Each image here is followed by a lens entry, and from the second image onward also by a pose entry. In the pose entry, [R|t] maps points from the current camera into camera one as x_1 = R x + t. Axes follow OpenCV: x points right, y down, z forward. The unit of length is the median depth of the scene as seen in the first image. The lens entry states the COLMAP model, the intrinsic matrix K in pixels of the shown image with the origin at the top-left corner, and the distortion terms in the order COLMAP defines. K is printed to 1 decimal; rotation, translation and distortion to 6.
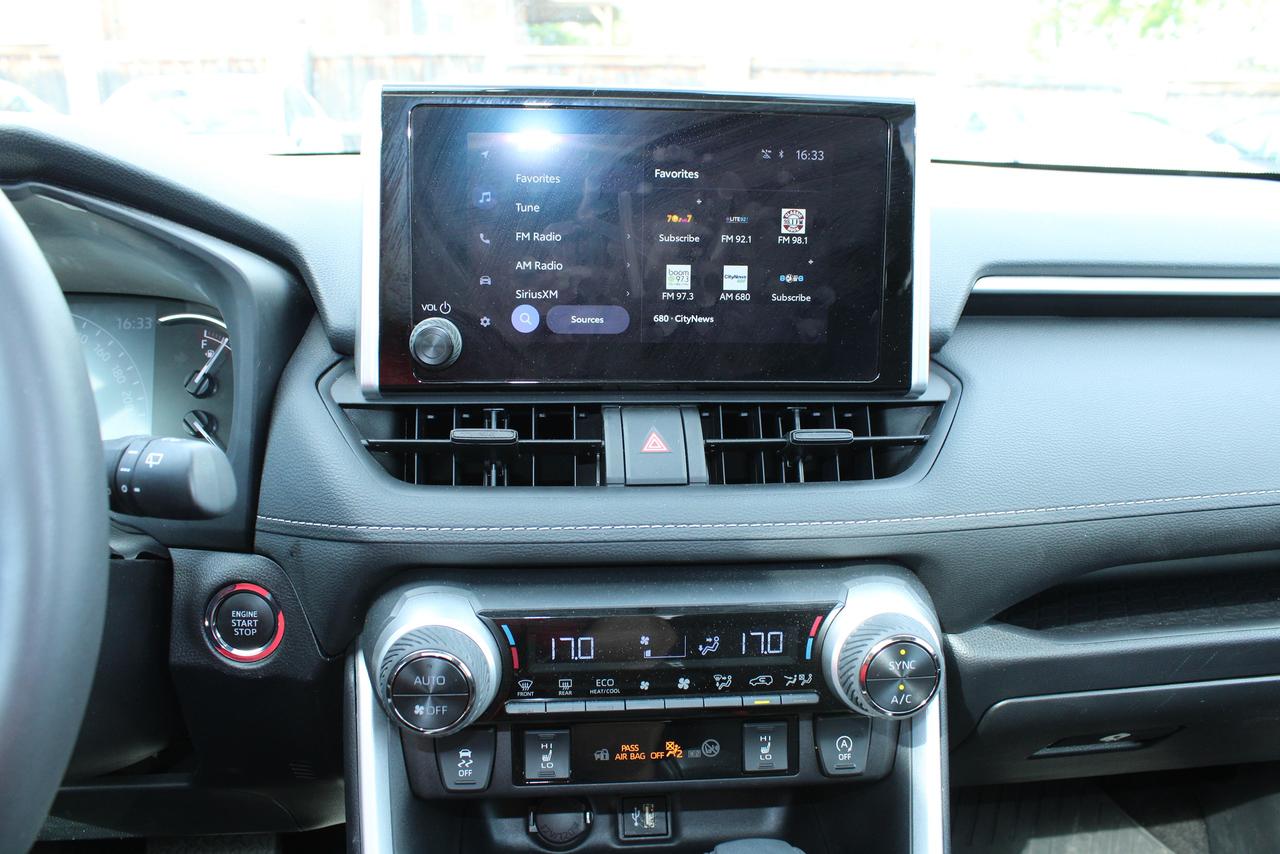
lens RADIAL K [[1067.9, 0, 640.0], [0, 1067.9, 427.0], [0, 0, 1]] dist [-0.151990, 0.109842]
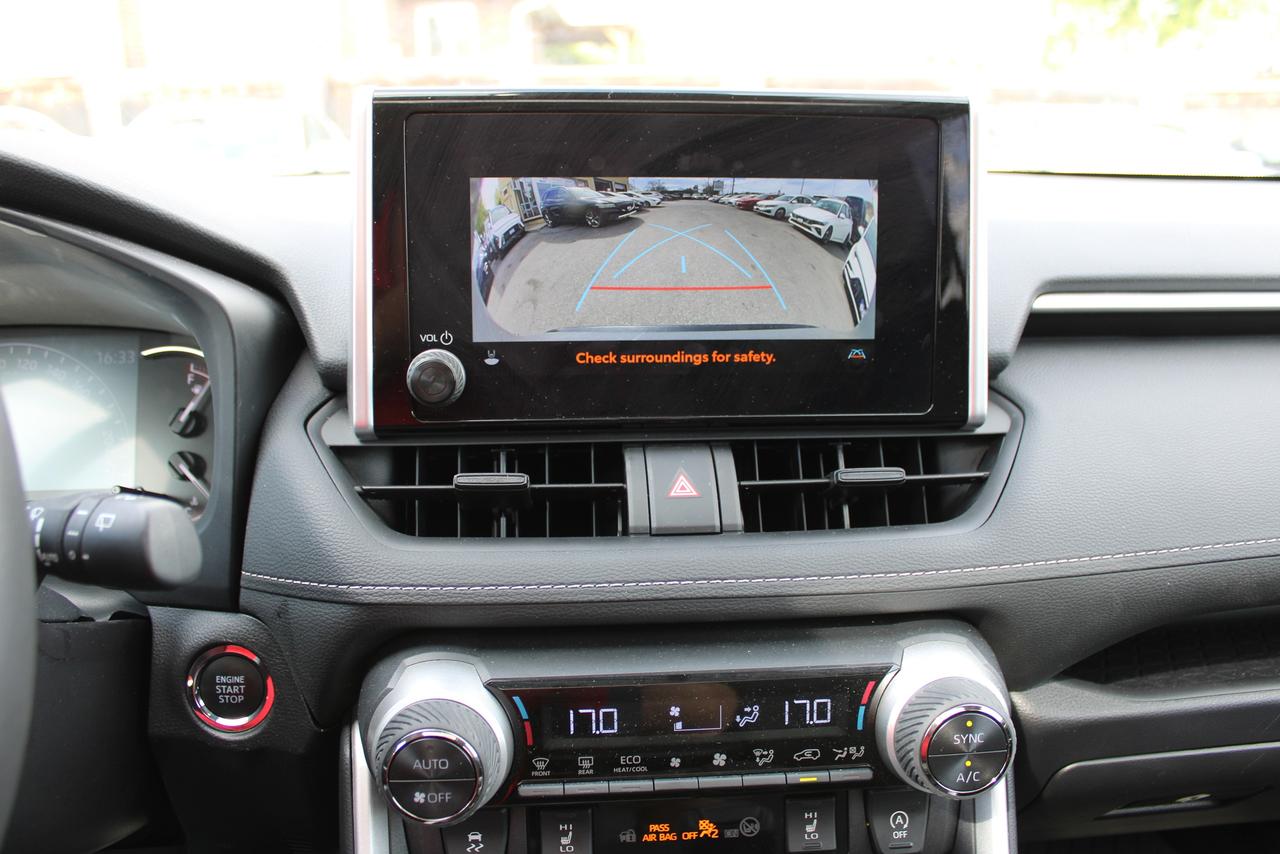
lens RADIAL K [[1067.9, 0, 640.0], [0, 1067.9, 427.0], [0, 0, 1]] dist [-0.151990, 0.109842]
pose [[0.999731, -0.012984, -0.019243, -0.004329], [0.012635, 0.999755, -0.018176, -0.018982], [0.019474, 0.017928, 0.999650, 0.108589]]
